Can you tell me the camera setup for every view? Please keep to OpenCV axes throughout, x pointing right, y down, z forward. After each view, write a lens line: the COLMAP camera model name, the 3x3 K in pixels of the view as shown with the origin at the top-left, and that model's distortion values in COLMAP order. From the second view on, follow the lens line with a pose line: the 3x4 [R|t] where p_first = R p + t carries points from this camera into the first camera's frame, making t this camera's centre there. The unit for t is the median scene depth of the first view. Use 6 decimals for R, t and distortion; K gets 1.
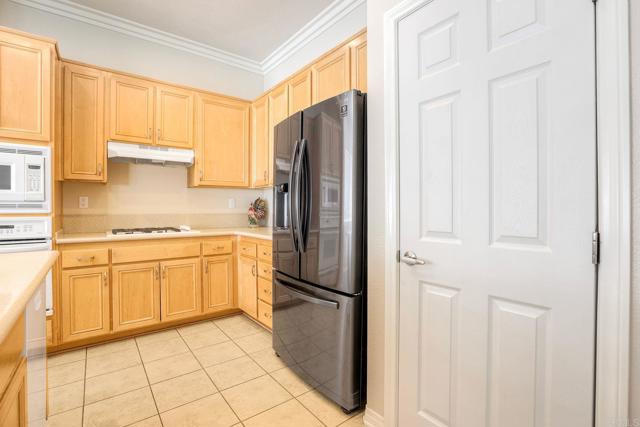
lens RADIAL K [[295.5, 0, 320.3], [0, 295.5, 210.5], [0, 0, 1]] dist [-0.042001, 0.012467]
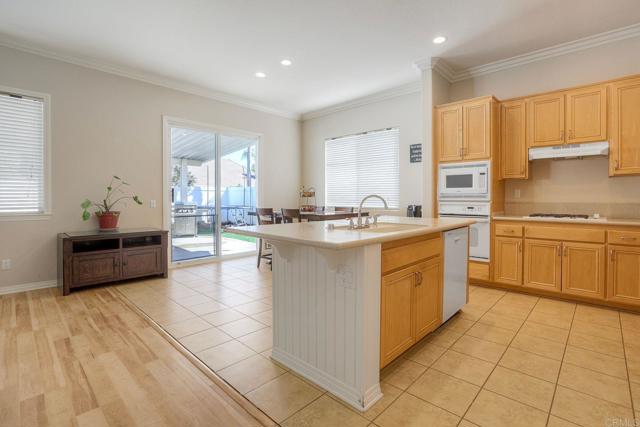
lens RADIAL K [[295.5, 0, 332.6], [0, 295.5, 209.4], [0, 0, 1]] dist [-0.042001, 0.012467]
pose [[0.154340, 0.038671, -0.987261, 0.495438], [-0.003386, 0.999249, 0.038611, -0.002037], [0.988012, -0.002616, 0.154355, -0.131412]]
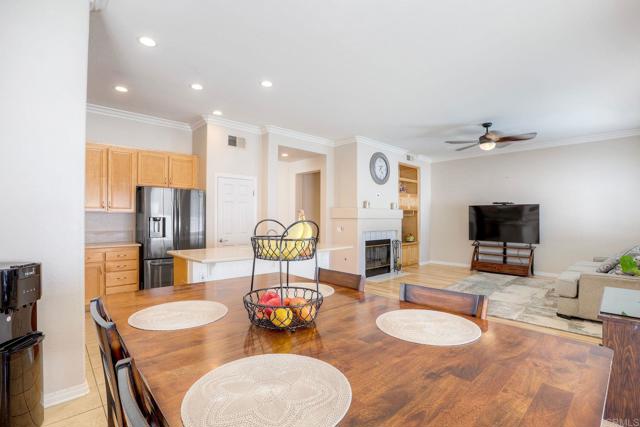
lens RADIAL K [[295.5, 0, 328.0], [0, 295.5, 218.9], [0, 0, 1]] dist [-0.042001, 0.012467]
pose [[-0.092839, -0.002399, 0.995678, -1.944075], [-0.000001, 0.999997, 0.002409, -0.067299], [-0.995681, 0.000222, -0.092839, -0.013310]]
